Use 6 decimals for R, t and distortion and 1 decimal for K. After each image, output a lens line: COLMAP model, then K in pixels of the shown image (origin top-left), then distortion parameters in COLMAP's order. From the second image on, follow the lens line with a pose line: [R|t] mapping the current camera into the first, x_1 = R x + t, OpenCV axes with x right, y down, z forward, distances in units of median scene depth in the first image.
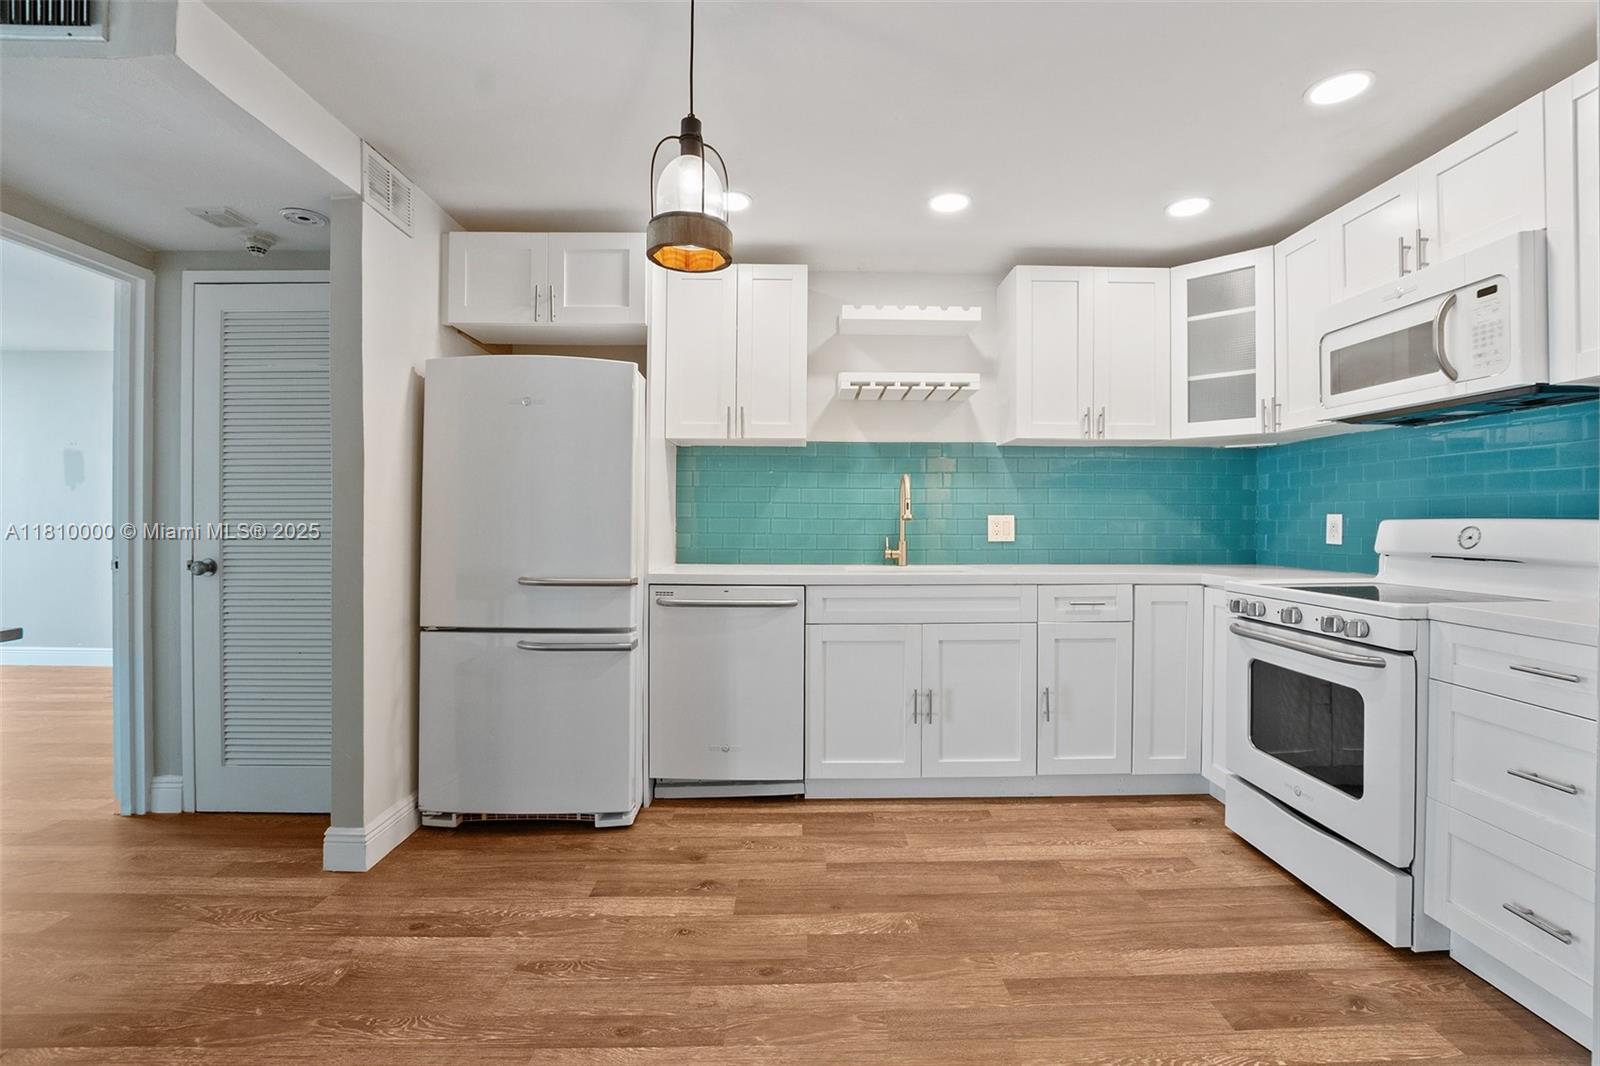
lens RADIAL K [[707.1, 0, 817.4], [0, 707.1, 520.9], [0, 0, 1]] dist [-0.036666, 0.006681]
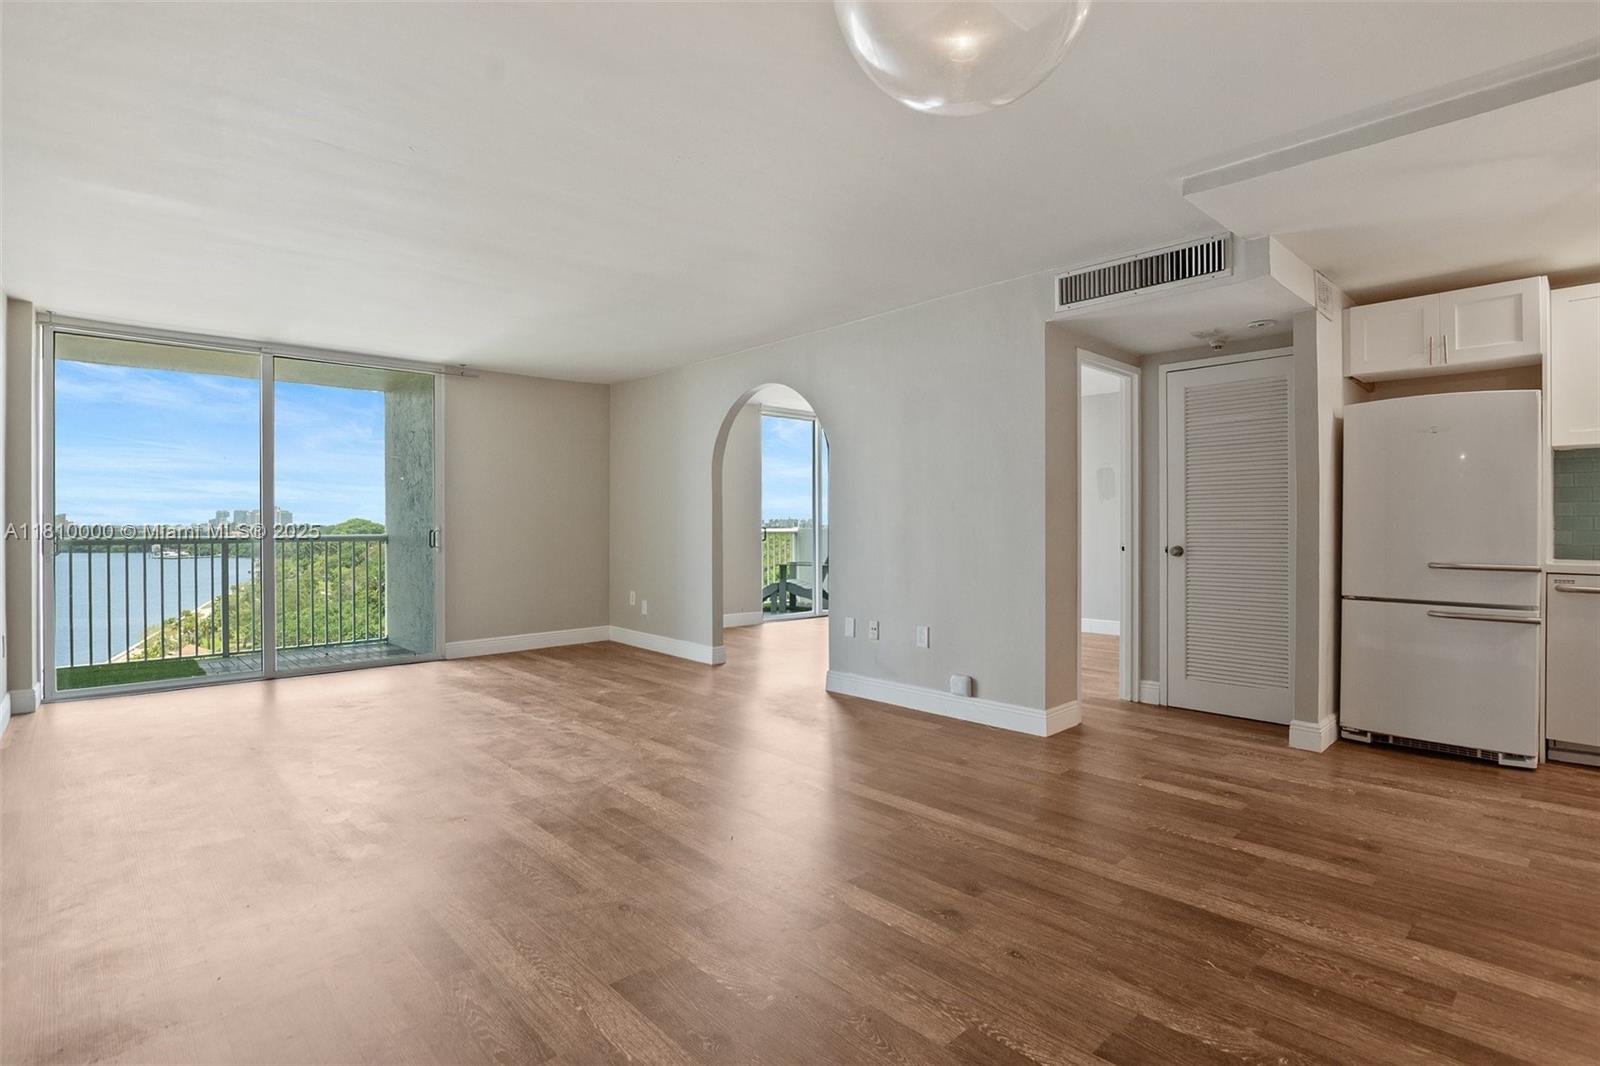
lens RADIAL K [[779.3, 0, 824.8], [0, 779.3, 526.2], [0, 0, 1]] dist [-0.026612, 0.000236]
pose [[0.671854, -0.003310, -0.740676, -0.115179], [0.007204, 0.999972, 0.002065, 0.000270], [0.740648, -0.006723, 0.671859, -0.801213]]
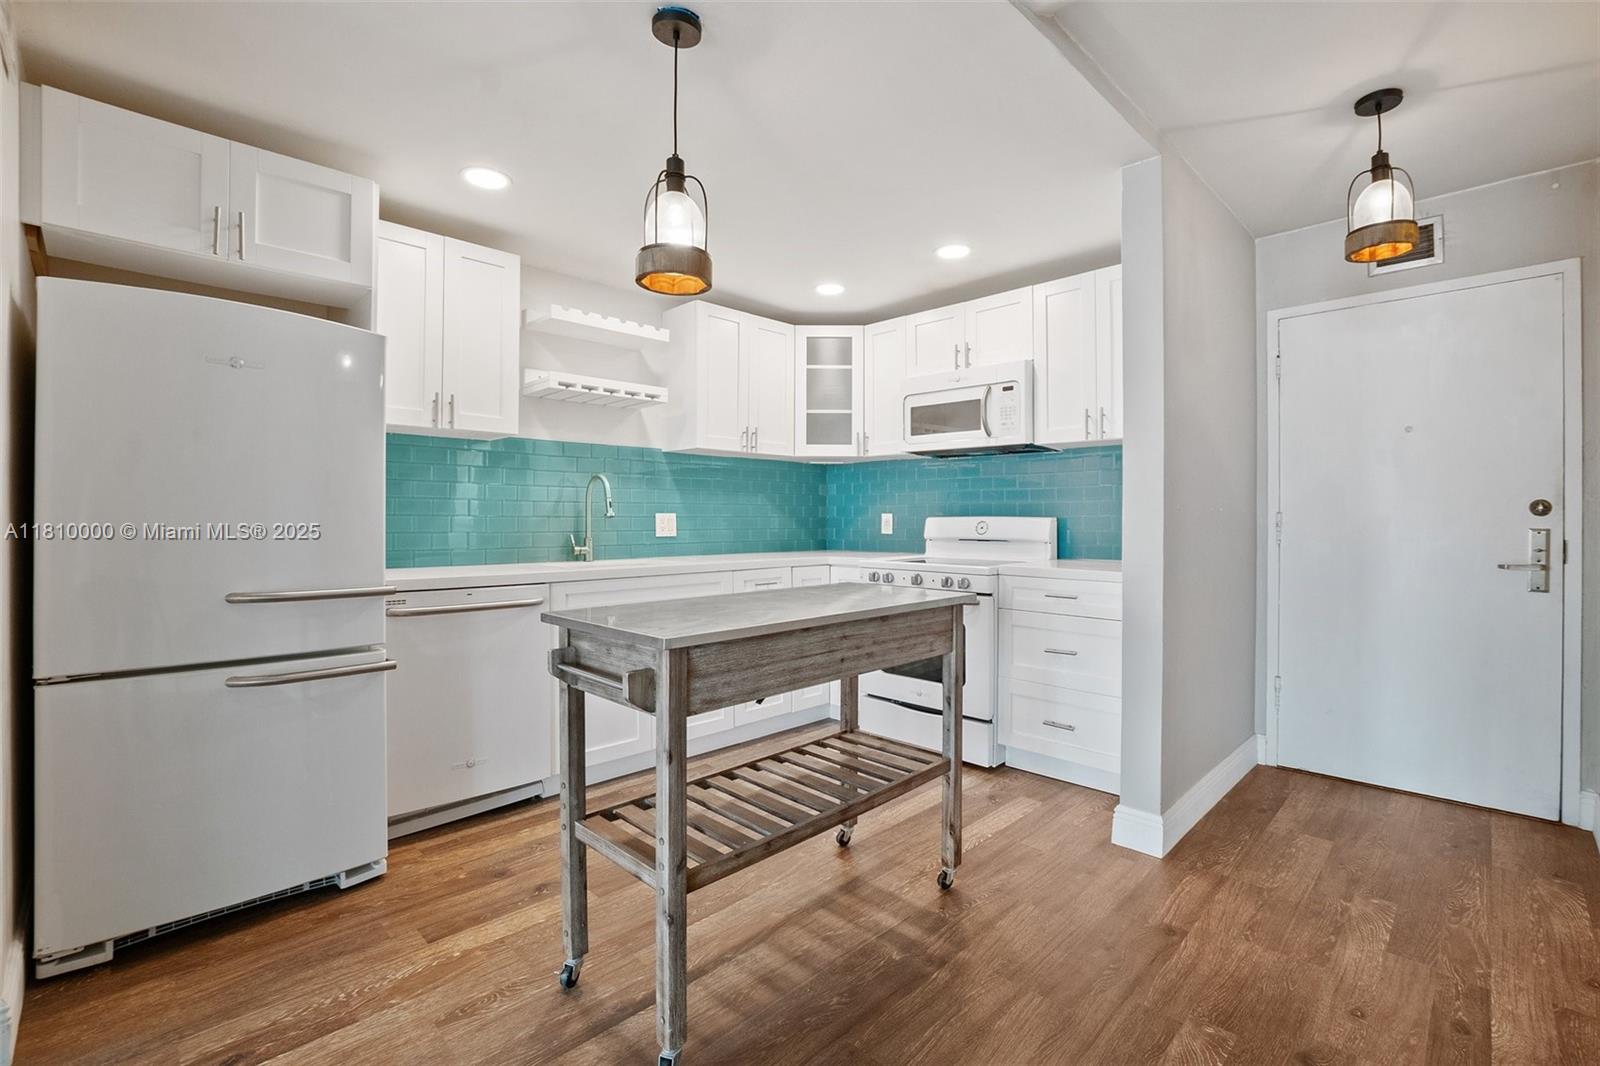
lens RADIAL K [[707.1, 0, 817.4], [0, 707.1, 520.9], [0, 0, 1]] dist [-0.036666, 0.006681]
pose [[0.719743, -0.003820, 0.694230, -0.469904], [0.001689, 0.999992, 0.003751, -0.000004], [-0.694239, -0.001528, 0.719743, 0.021991]]
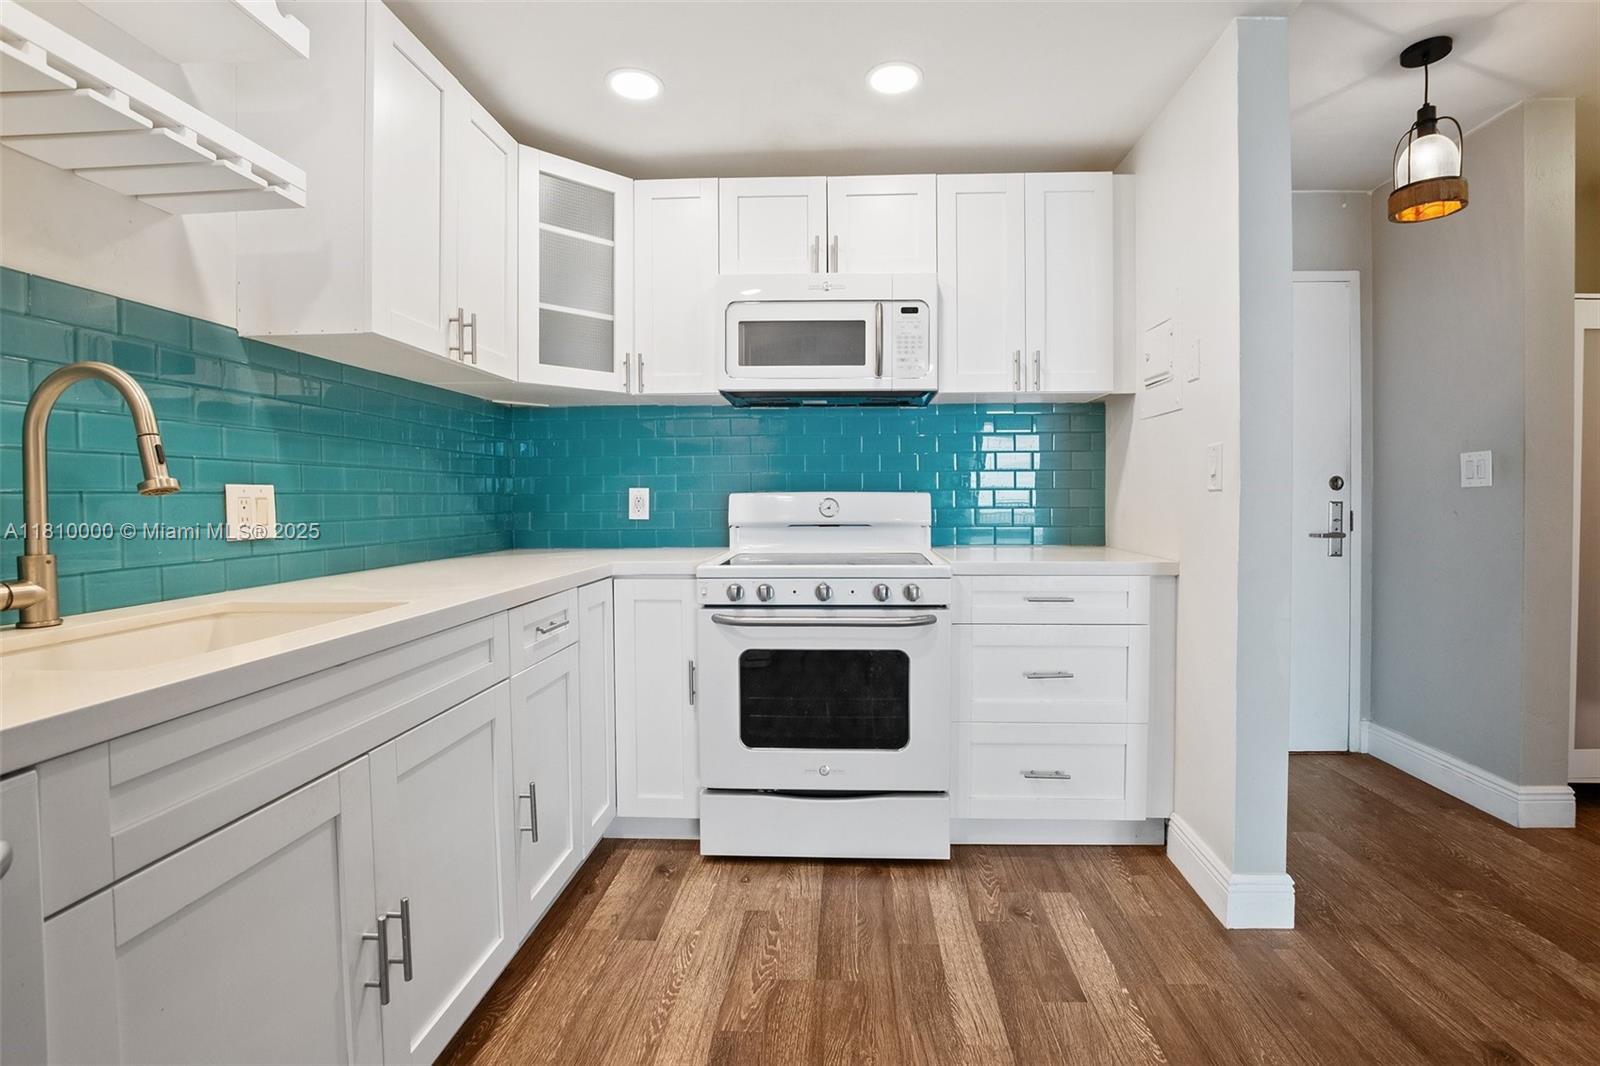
lens RADIAL K [[713.5, 0, 834.3], [0, 713.5, 509.4], [0, 0, 1]] dist [-0.027705, 0.000667]
pose [[0.063194, -0.020797, 0.997785, -0.248581], [0.005971, 0.999773, 0.020460, 0.001614], [-0.997983, 0.004664, 0.063304, 0.771952]]
